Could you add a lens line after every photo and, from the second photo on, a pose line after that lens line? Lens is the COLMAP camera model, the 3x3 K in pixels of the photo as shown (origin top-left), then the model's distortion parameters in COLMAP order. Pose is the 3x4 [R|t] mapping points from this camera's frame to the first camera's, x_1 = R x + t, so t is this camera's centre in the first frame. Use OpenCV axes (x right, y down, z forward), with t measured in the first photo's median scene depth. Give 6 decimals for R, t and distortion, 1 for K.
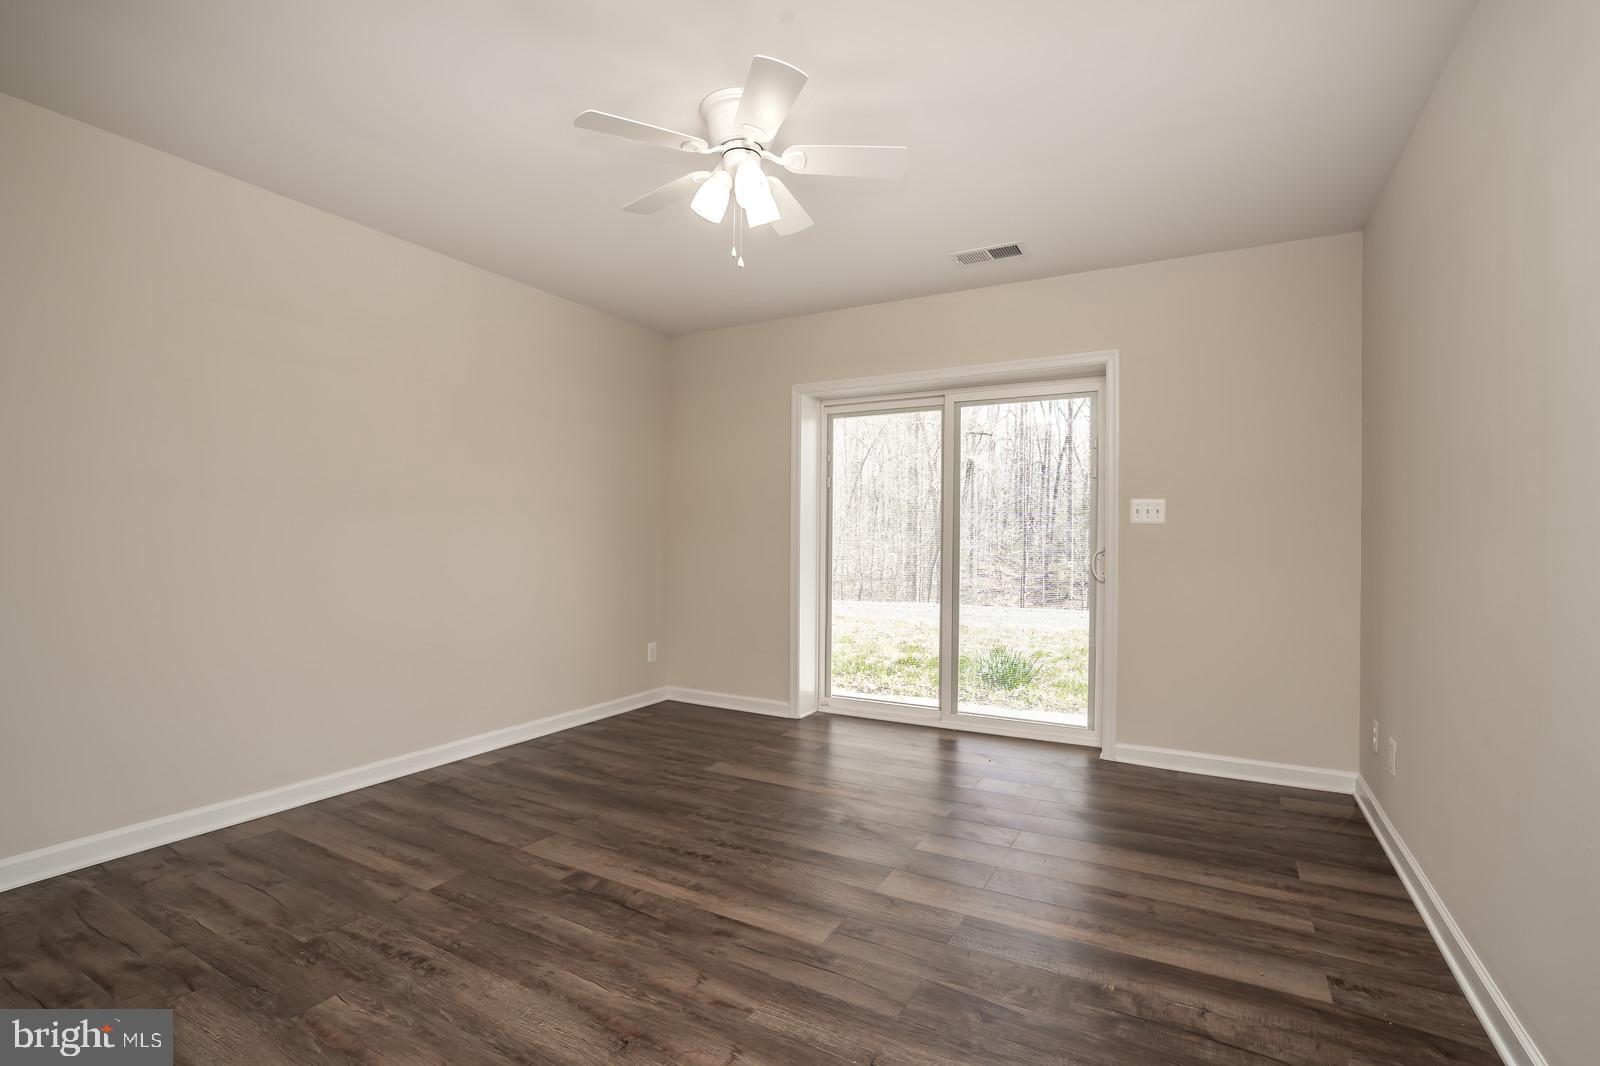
lens RADIAL K [[734.6, 0, 798.6], [0, 734.6, 528.8], [0, 0, 1]] dist [-0.025098, 0.003713]
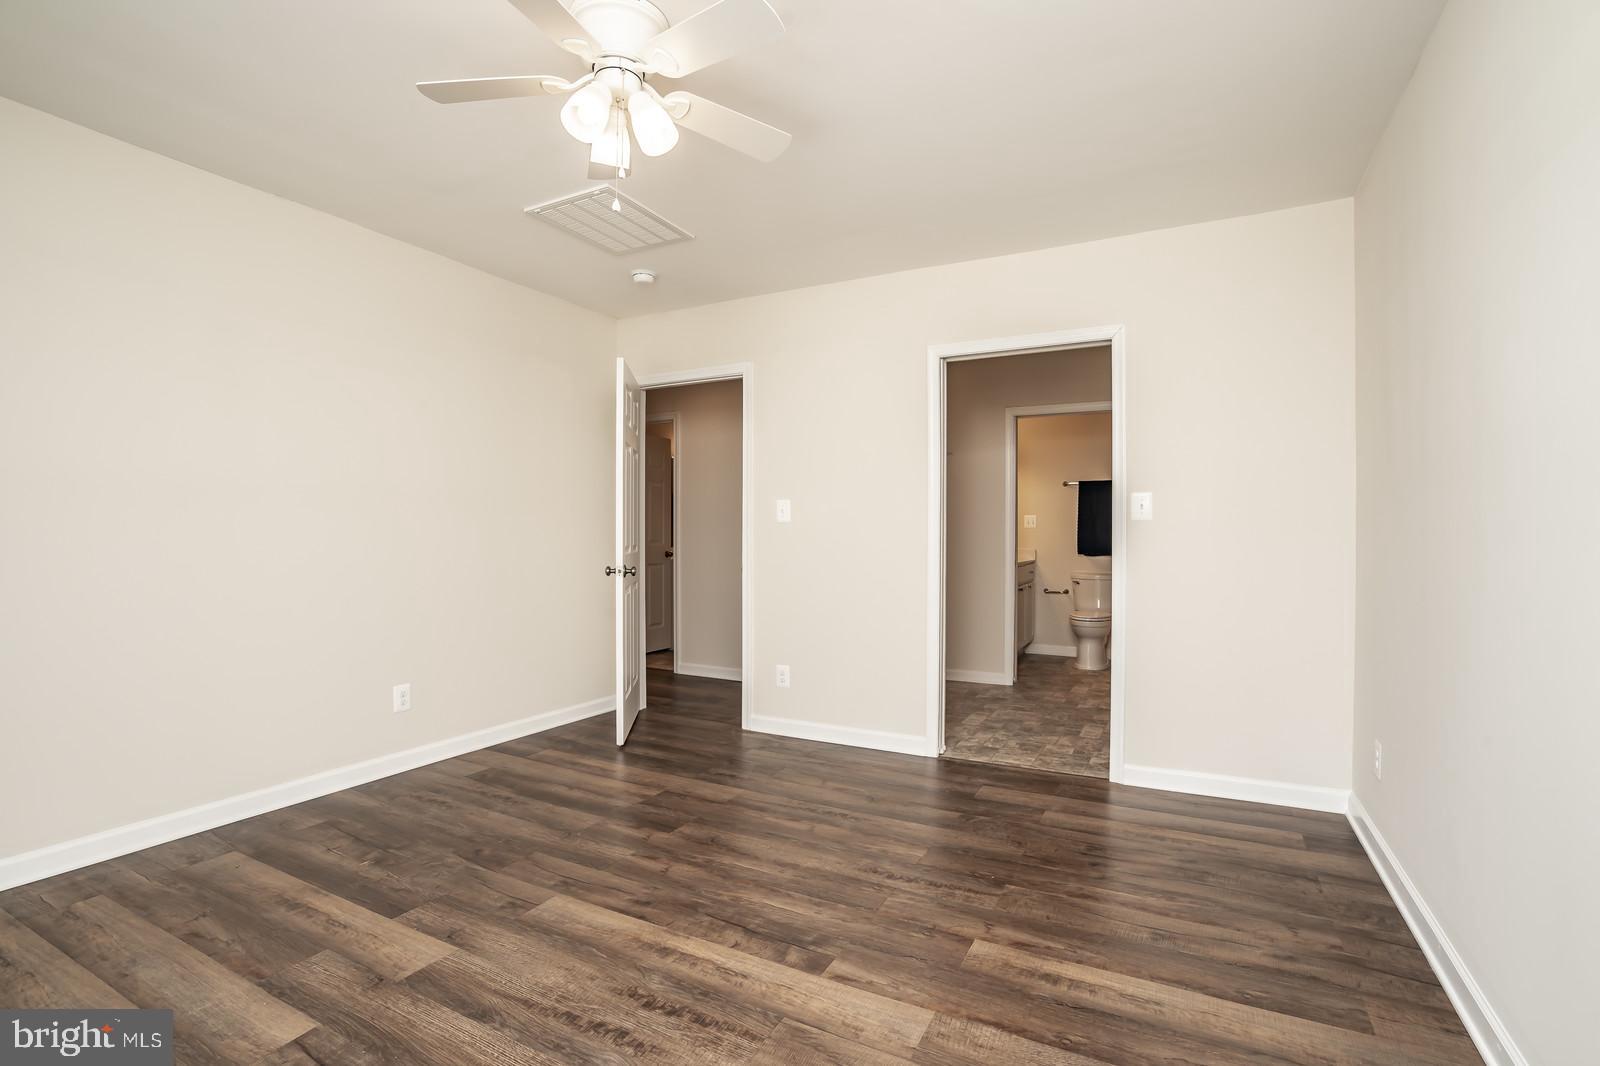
lens RADIAL K [[734.6, 0, 798.4], [0, 734.6, 534.8], [0, 0, 1]] dist [-0.025098, 0.003713]
pose [[-0.999776, -0.005620, -0.020403, -0.245093], [-0.005357, 0.999903, -0.012889, 0.018943], [0.020473, -0.012777, -0.999709, 1.659755]]
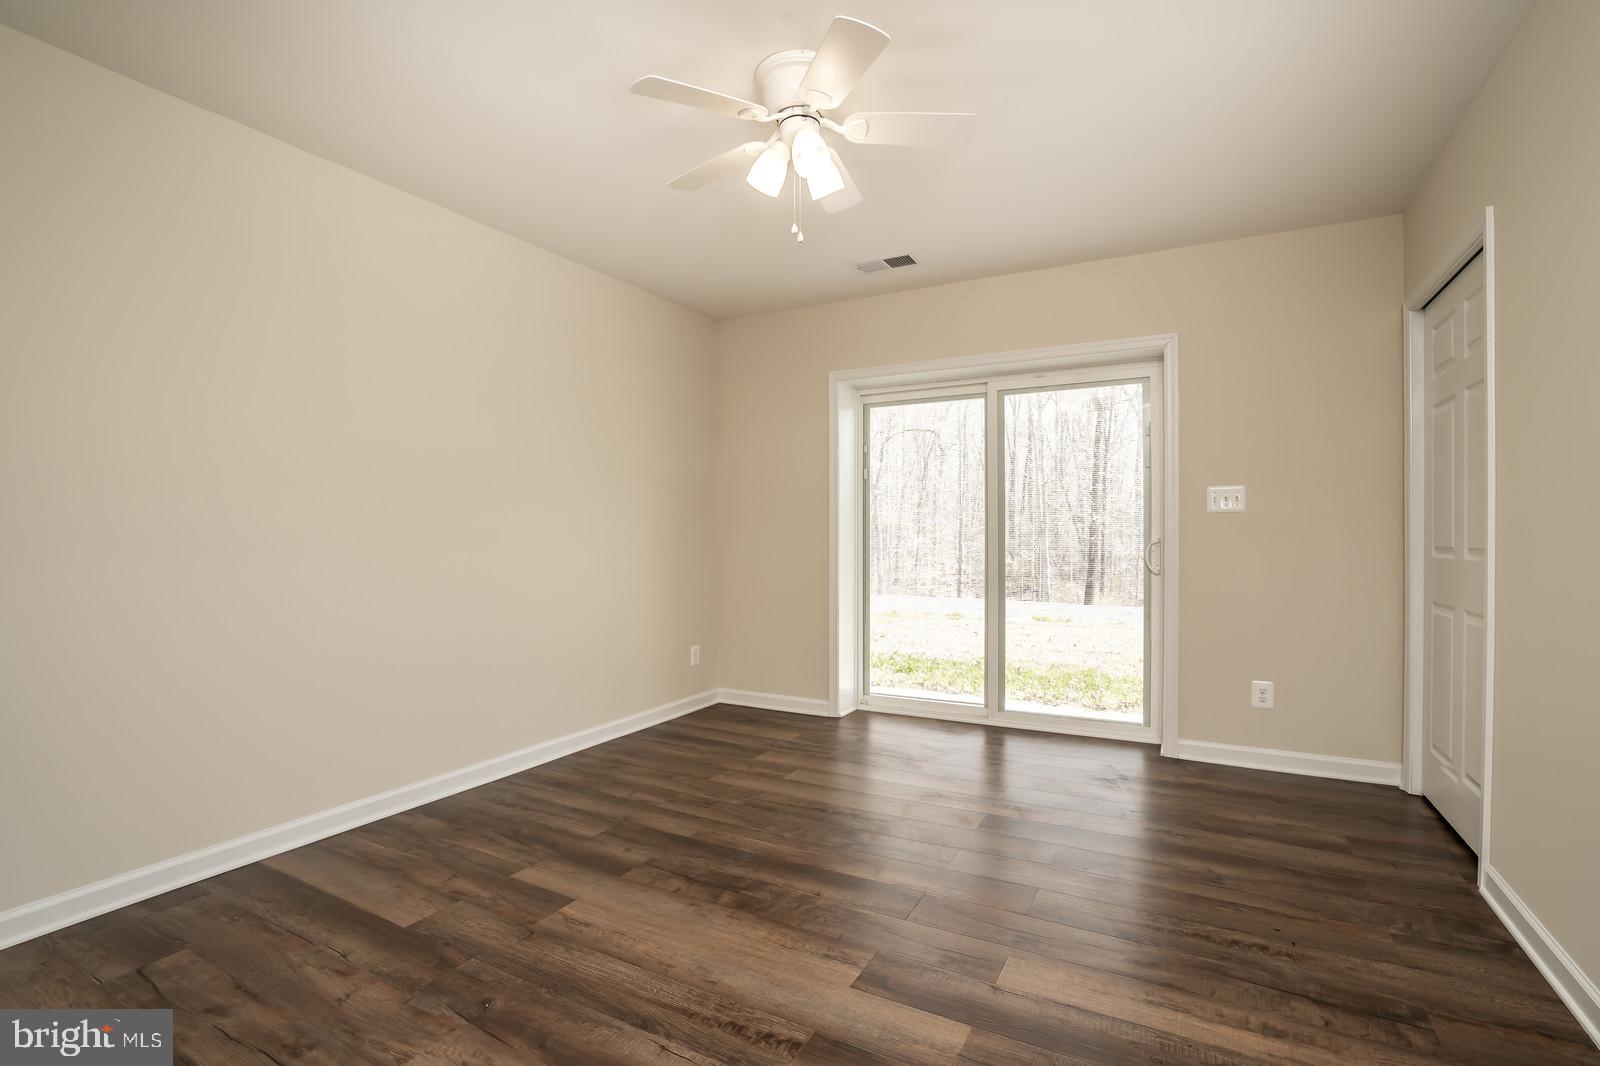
lens RADIAL K [[734.6, 0, 805.9], [0, 734.6, 539.4], [0, 0, 1]] dist [-0.025098, 0.003713]
pose [[0.999827, -0.008645, 0.016474, -0.078332], [0.008275, 0.999716, 0.022353, 0.000725], [-0.016662, -0.022213, 0.999614, 0.044808]]
